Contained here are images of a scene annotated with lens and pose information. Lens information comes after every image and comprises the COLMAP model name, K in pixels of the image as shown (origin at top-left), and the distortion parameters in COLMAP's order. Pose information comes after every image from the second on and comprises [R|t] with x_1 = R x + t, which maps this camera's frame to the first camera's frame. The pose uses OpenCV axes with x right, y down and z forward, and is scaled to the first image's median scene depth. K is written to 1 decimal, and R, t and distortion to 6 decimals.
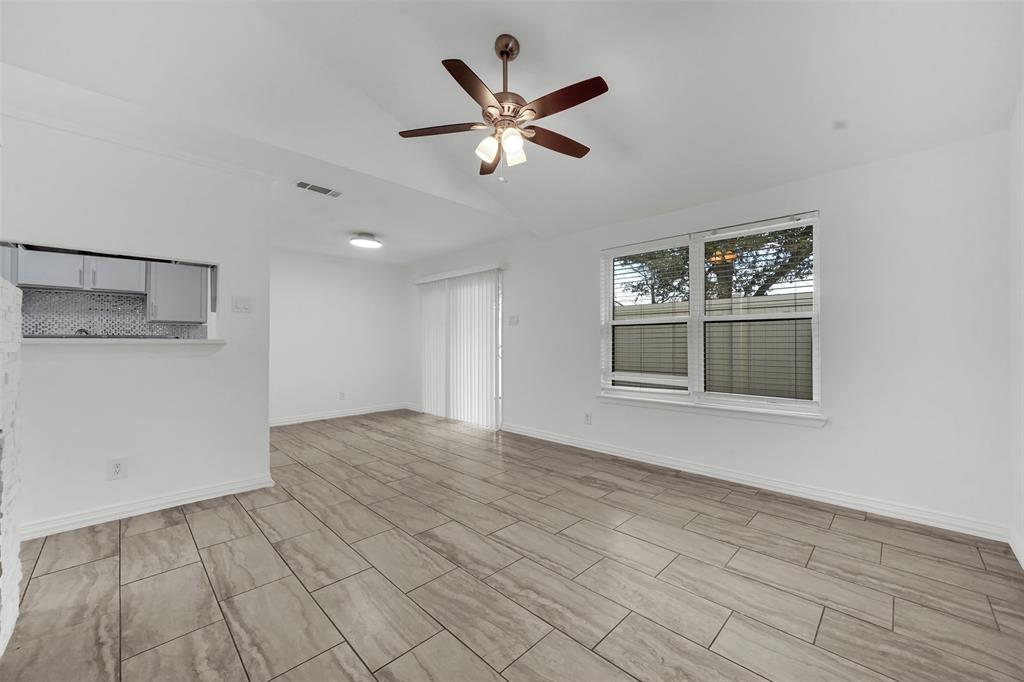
lens RADIAL K [[382.7, 0, 503.6], [0, 382.7, 352.3], [0, 0, 1]] dist [-0.007496, -0.000039]
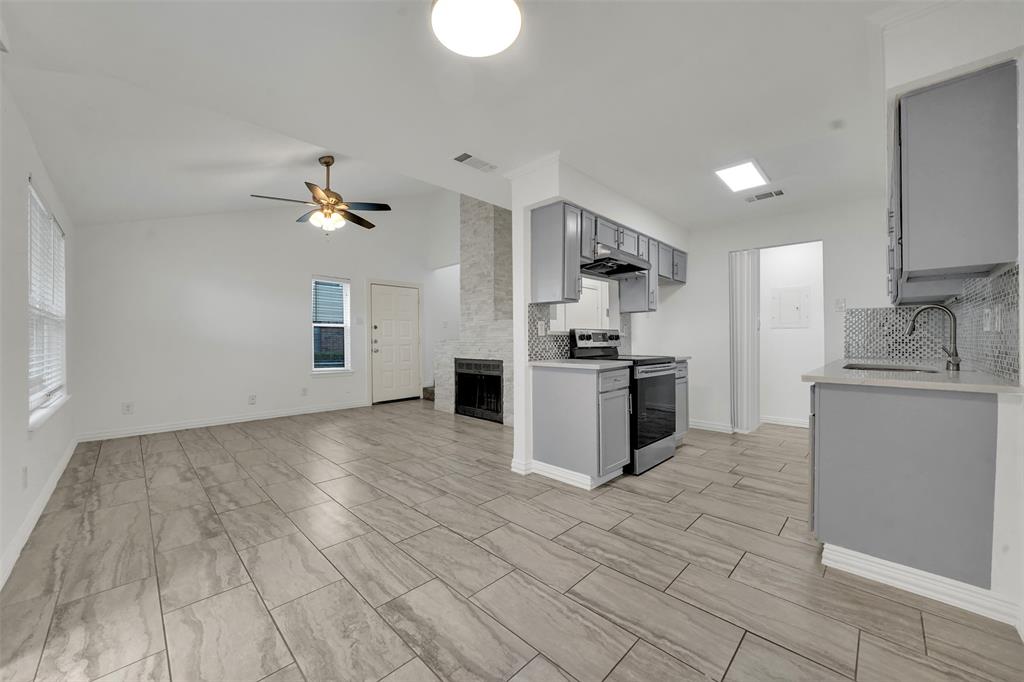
lens RADIAL K [[382.7, 0, 503.6], [0, 382.7, 352.3], [0, 0, 1]] dist [-0.007496, -0.000039]
pose [[-0.999974, 0.006247, 0.003703, -0.677388], [0.006456, 0.998213, 0.059408, -0.041045], [-0.003325, 0.059430, -0.998227, 2.316452]]
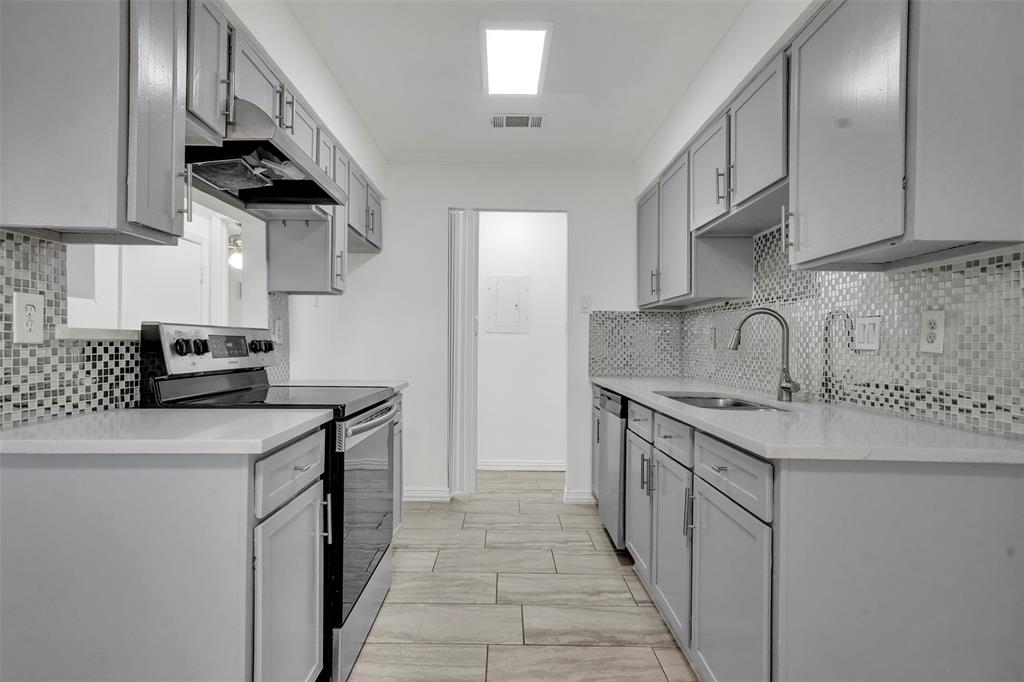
lens RADIAL K [[542.5, 0, 512.0], [0, 542.5, 341.0], [0, 0, 1]] dist [0.032018, -0.000029]
pose [[-0.708558, -0.008036, -0.705607, -0.746934], [-0.027799, 0.999477, 0.016534, -0.043548], [0.705105, 0.031330, -0.708411, 1.795258]]
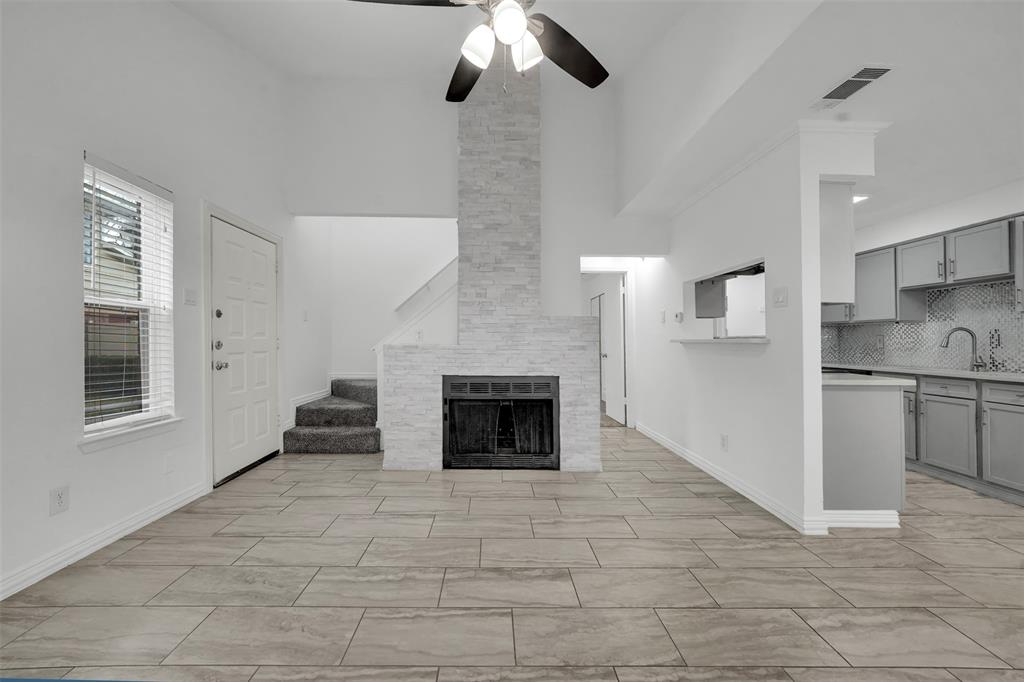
lens RADIAL K [[409.4, 0, 488.0], [0, 409.4, 340.7], [0, 0, 1]] dist [-0.001350, -0.000134]
pose [[-0.697532, -0.006887, -0.716520, 0.451058], [-0.028454, 0.999431, 0.018094, -0.026639], [0.715988, 0.033010, -0.697331, 1.253838]]
